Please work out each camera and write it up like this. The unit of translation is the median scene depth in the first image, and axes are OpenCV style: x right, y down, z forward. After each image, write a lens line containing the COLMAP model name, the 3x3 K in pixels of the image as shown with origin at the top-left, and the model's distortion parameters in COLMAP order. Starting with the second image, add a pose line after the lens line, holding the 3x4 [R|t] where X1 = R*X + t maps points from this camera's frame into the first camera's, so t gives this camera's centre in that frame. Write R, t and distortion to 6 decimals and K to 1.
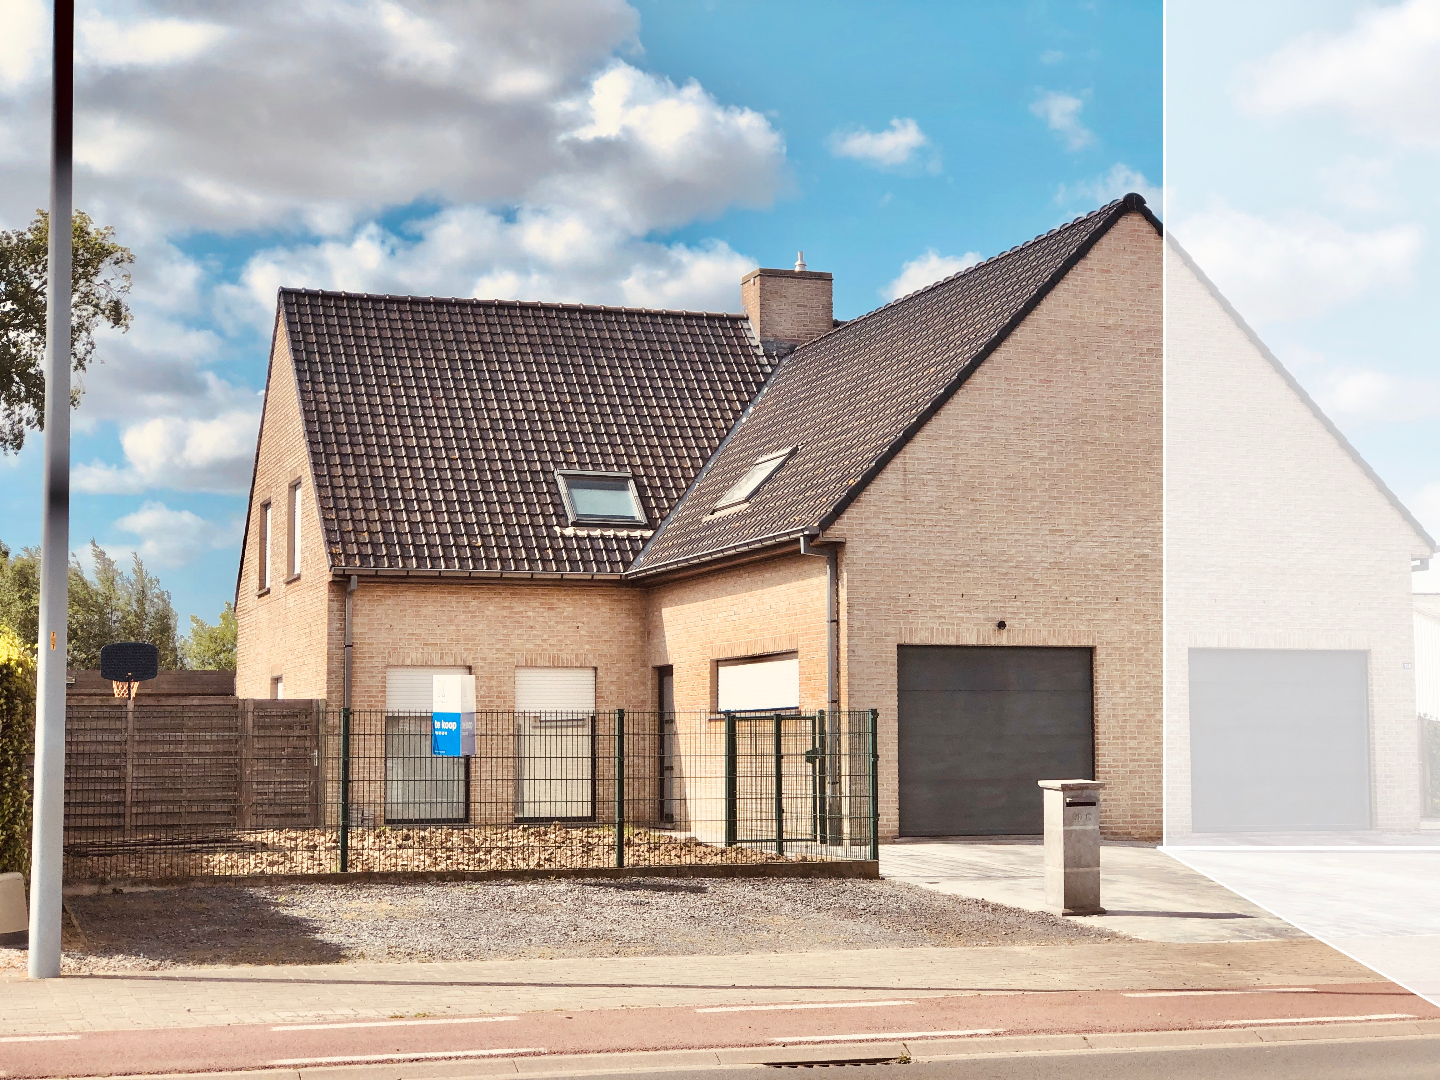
lens RADIAL K [[2343.0, 0, 673.0], [0, 2343.0, 553.9], [0, 0, 1]] dist [0.087730, 0.000000]
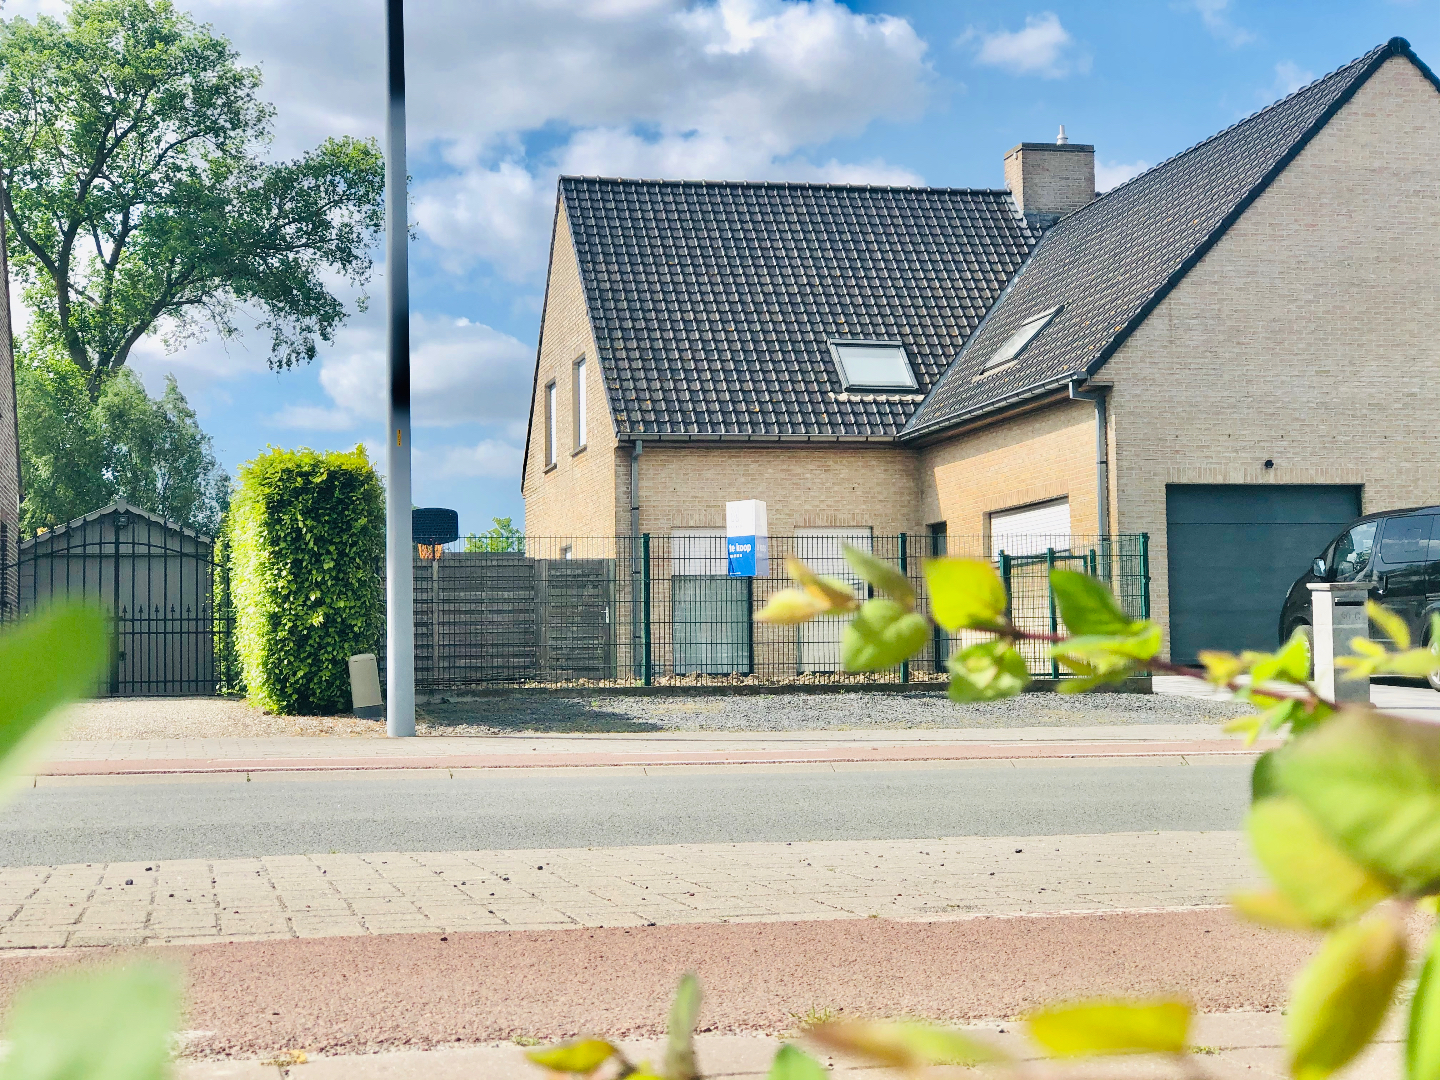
lens RADIAL K [[2343.0, 0, 713.9], [0, 2343.0, 546.0], [0, 0, 1]] dist [0.087730, 0.000000]
pose [[0.995480, -0.019133, -0.093025, -0.006071], [0.021802, 0.999377, 0.027762, 0.028713], [0.092436, -0.029665, 0.995277, -0.044069]]
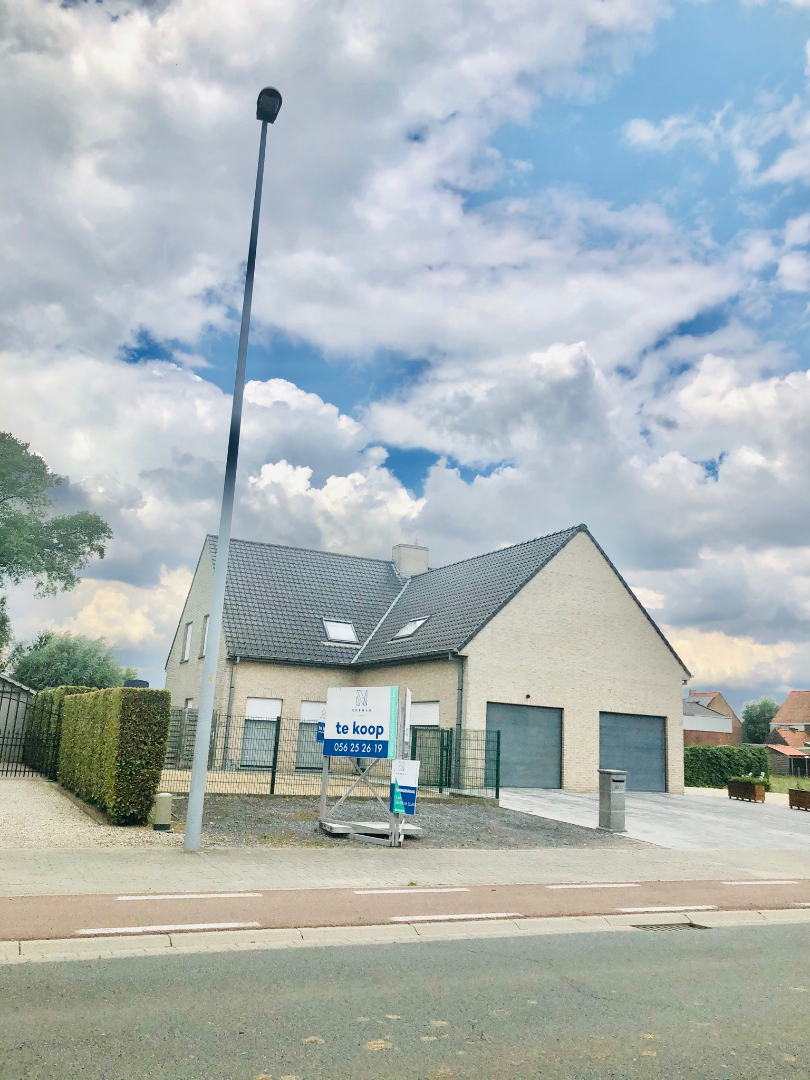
lens RADIAL K [[884.6, 0, 411.9], [0, 884.6, 538.1], [0, 0, 1]] dist [0.045243, -0.029478]
pose [[0.986022, 0.089397, 0.140604, -0.103805], [-0.069044, 0.987238, -0.143507, 0.008135], [-0.151639, 0.131793, 0.979610, 0.104769]]
